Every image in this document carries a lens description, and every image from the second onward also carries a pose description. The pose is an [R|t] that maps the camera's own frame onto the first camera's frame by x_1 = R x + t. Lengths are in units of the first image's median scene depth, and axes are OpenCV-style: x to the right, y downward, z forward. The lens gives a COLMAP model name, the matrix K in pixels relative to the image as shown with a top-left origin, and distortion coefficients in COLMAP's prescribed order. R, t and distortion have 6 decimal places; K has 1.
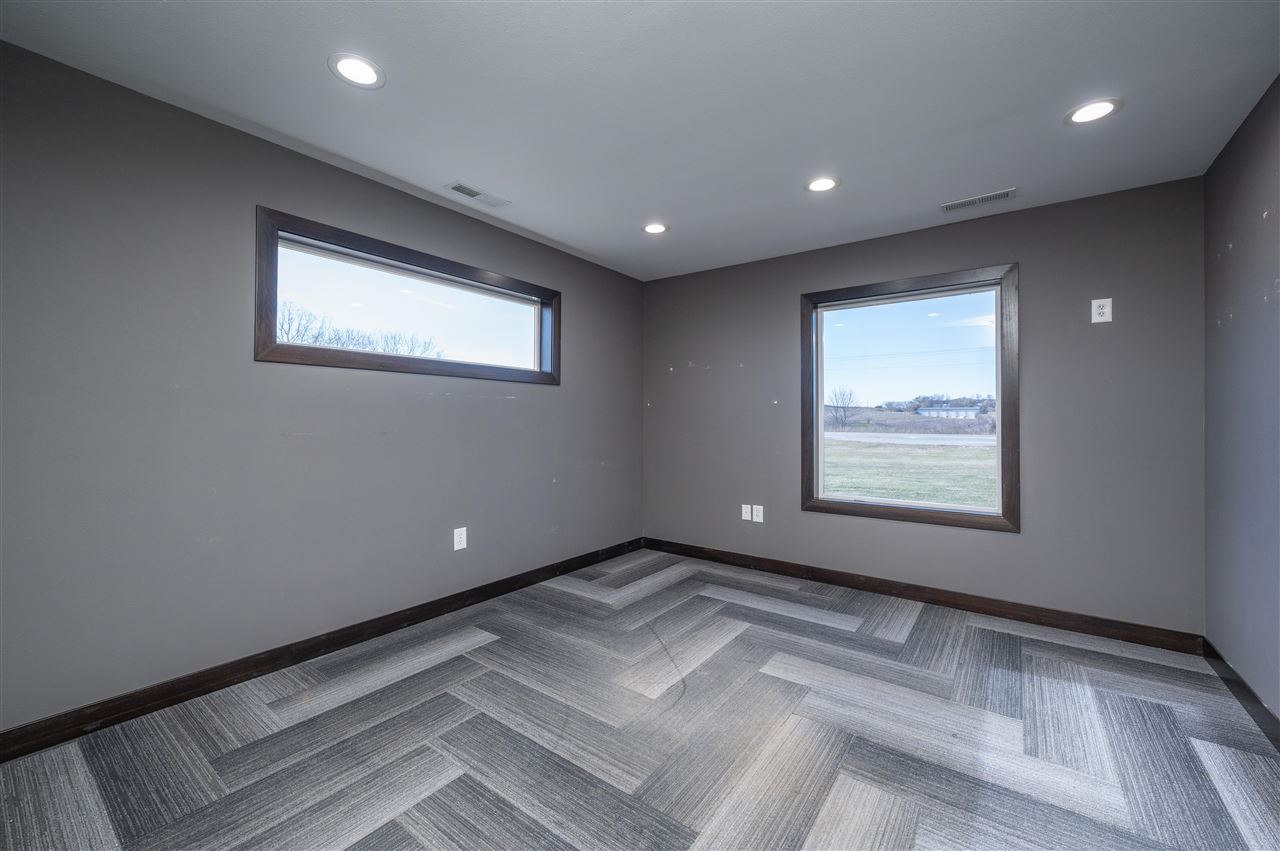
lens RADIAL K [[512.0, 0, 639.4], [0, 512.0, 420.9], [0, 0, 1]] dist [-0.002577, -0.000206]
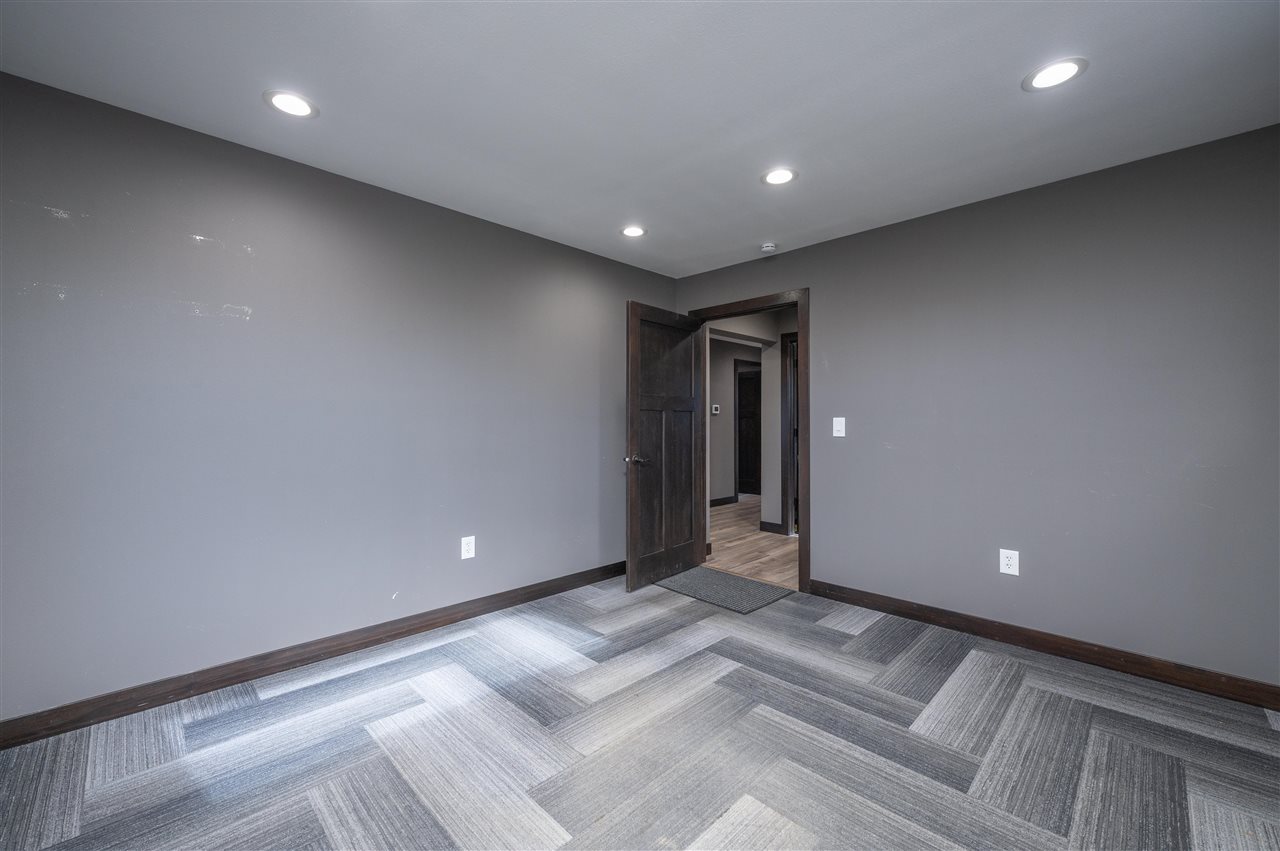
lens RADIAL K [[512.0, 0, 640.1], [0, 512.0, 422.9], [0, 0, 1]] dist [-0.002577, -0.000206]
pose [[-0.989147, -0.011454, 0.146482, 0.092467], [-0.010920, 0.999930, 0.004450, -0.007993], [-0.146523, 0.002802, -0.989203, 2.040715]]
